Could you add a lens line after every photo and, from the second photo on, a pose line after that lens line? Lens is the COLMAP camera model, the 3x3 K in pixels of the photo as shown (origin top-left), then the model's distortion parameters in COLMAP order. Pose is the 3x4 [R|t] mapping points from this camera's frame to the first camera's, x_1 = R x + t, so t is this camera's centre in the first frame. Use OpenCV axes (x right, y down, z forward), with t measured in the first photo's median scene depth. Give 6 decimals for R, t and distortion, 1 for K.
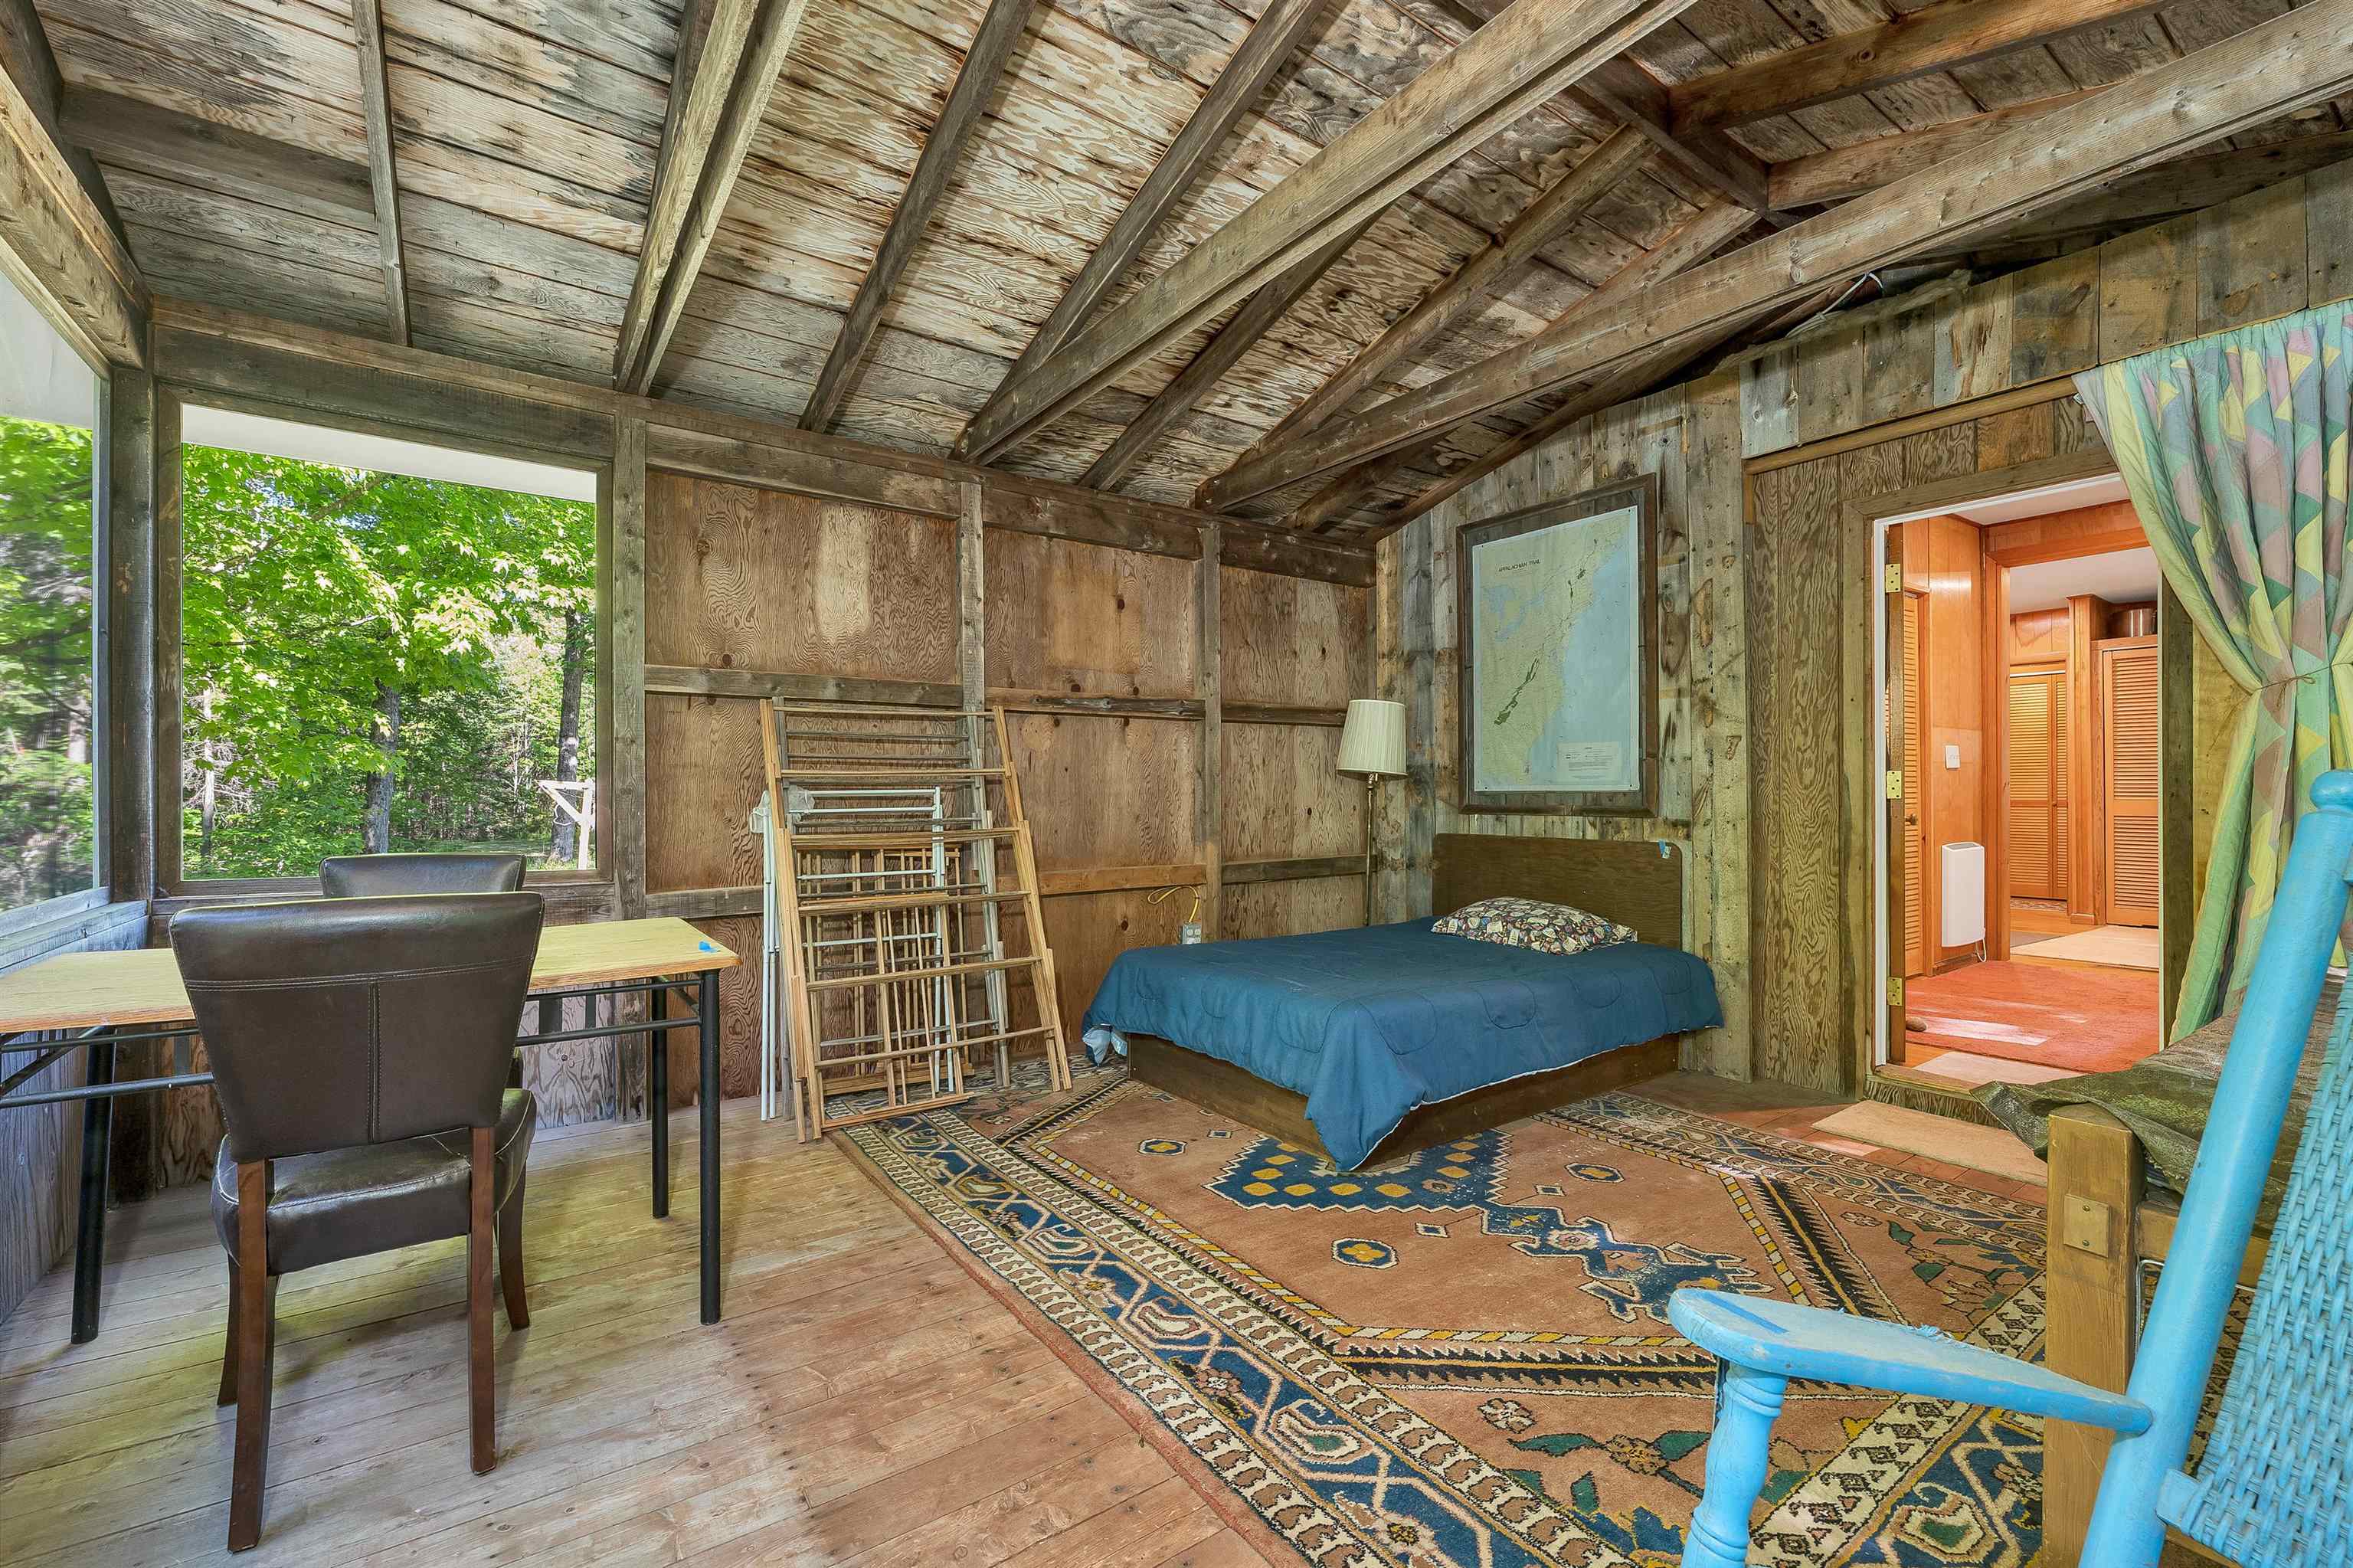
lens RADIAL K [[1017.8, 0, 1179.1], [0, 1017.8, 781.3], [0, 0, 1]] dist [0.000209, 0.000151]
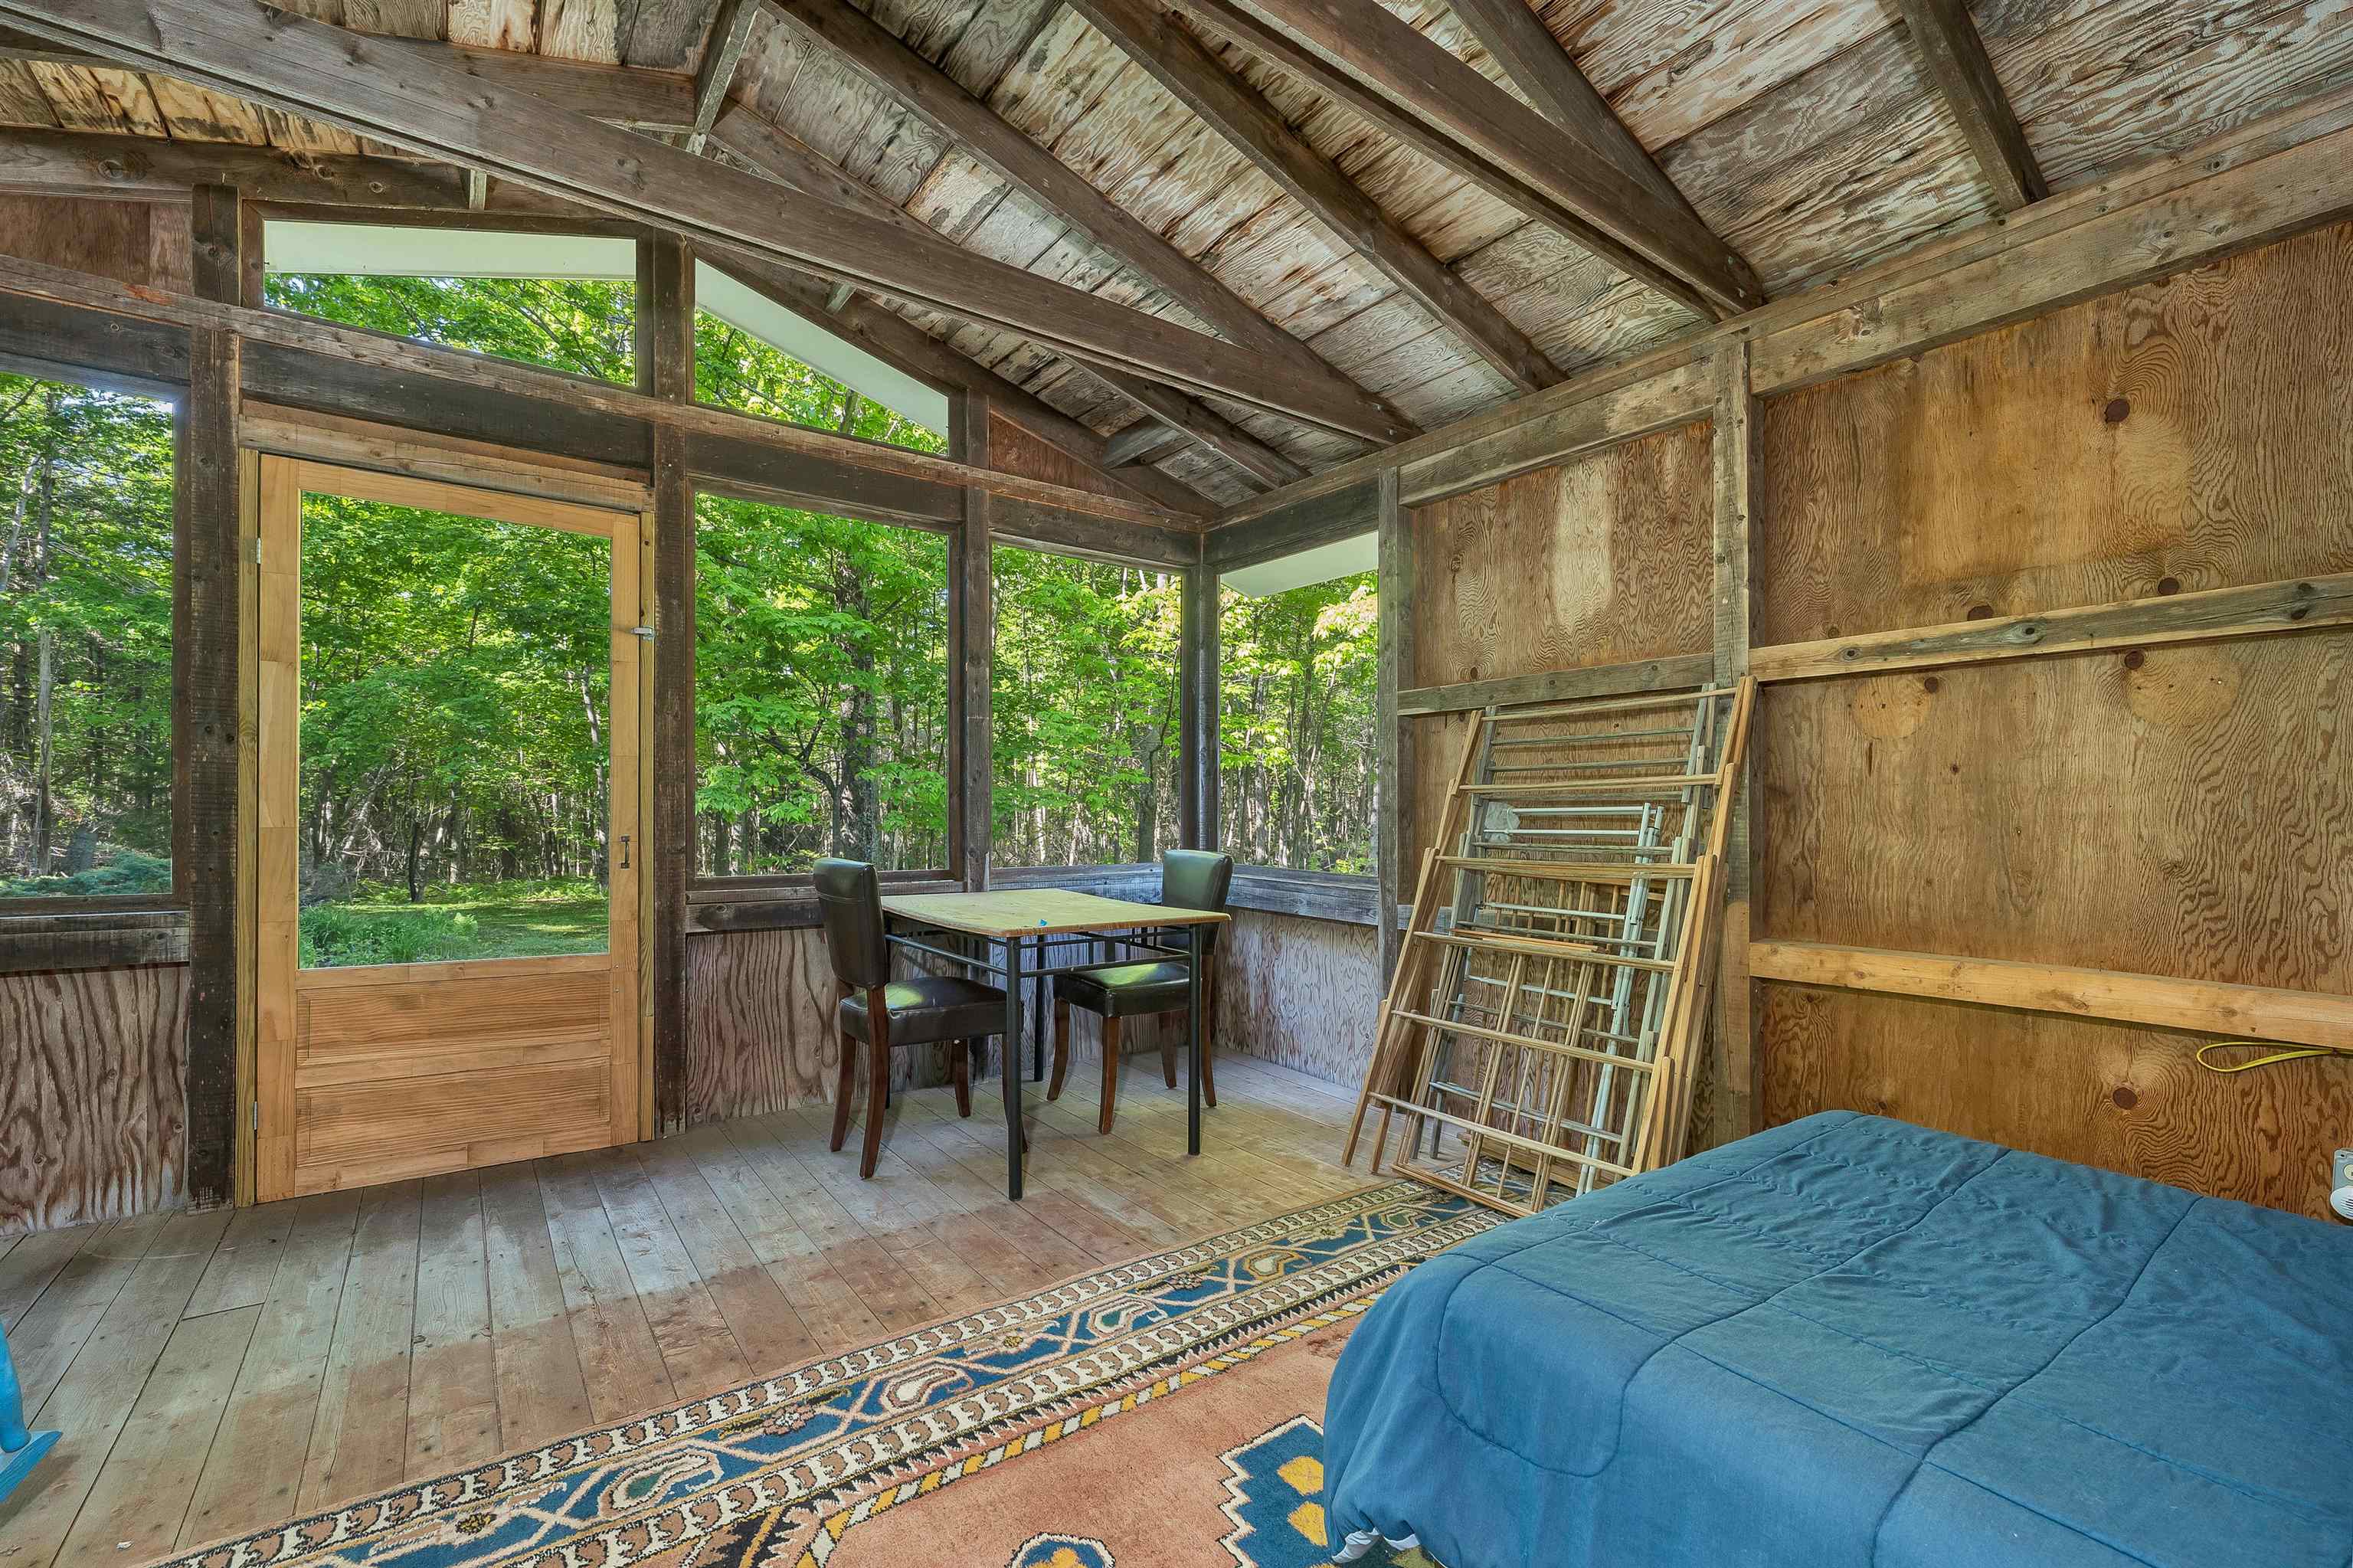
lens RADIAL K [[1017.8, 0, 1177.8], [0, 1017.8, 807.8], [0, 0, 1]] dist [0.000209, 0.000151]
pose [[-0.006378, -0.001536, -0.999978, 0.665004], [0.006131, 0.999980, -0.001576, 0.010989], [0.999961, -0.006141, -0.006368, 0.916864]]
